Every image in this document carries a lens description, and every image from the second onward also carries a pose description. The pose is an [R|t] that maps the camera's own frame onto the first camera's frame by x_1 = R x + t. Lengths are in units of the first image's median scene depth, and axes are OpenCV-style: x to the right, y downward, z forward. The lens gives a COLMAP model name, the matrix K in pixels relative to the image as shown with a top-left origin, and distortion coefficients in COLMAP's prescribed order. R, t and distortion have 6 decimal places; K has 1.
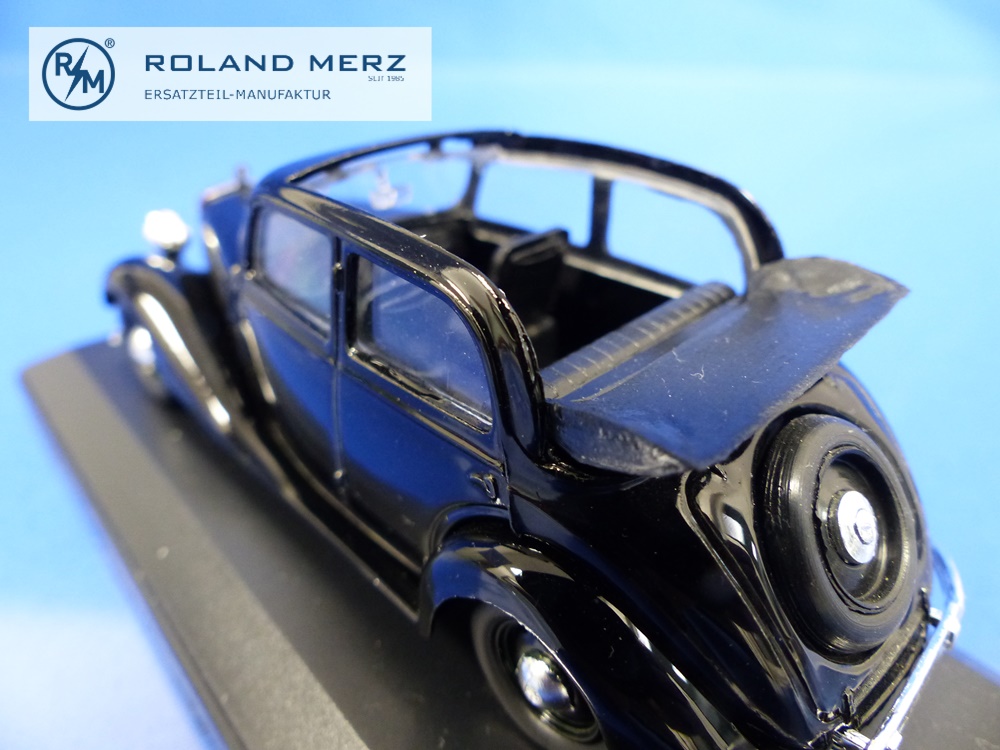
lens RADIAL K [[725.5, 0, 501.7], [0, 725.5, 376.4], [0, 0, 1]] dist [-0.006399, -0.003190]
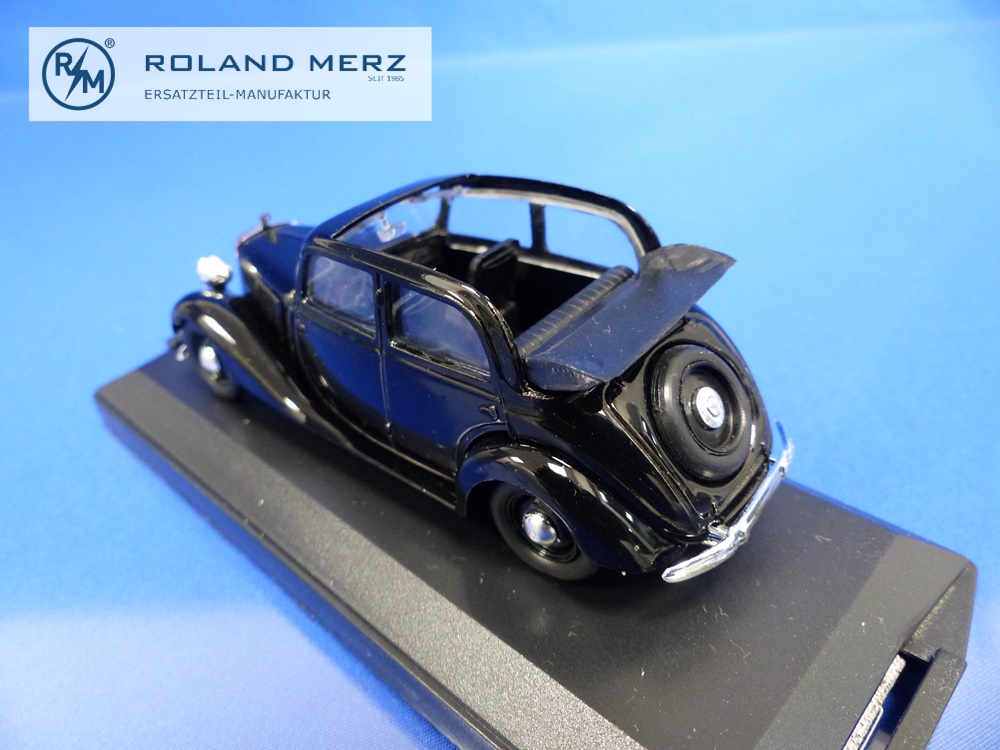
lens RADIAL K [[725.5, 0, 504.4], [0, 725.5, 374.1], [0, 0, 1]] dist [-0.006399, -0.003190]
pose [[0.990187, -0.129752, 0.051904, -0.056136], [0.127558, 0.990874, 0.043568, -0.005281], [-0.057084, -0.036519, 0.997701, -0.570746]]
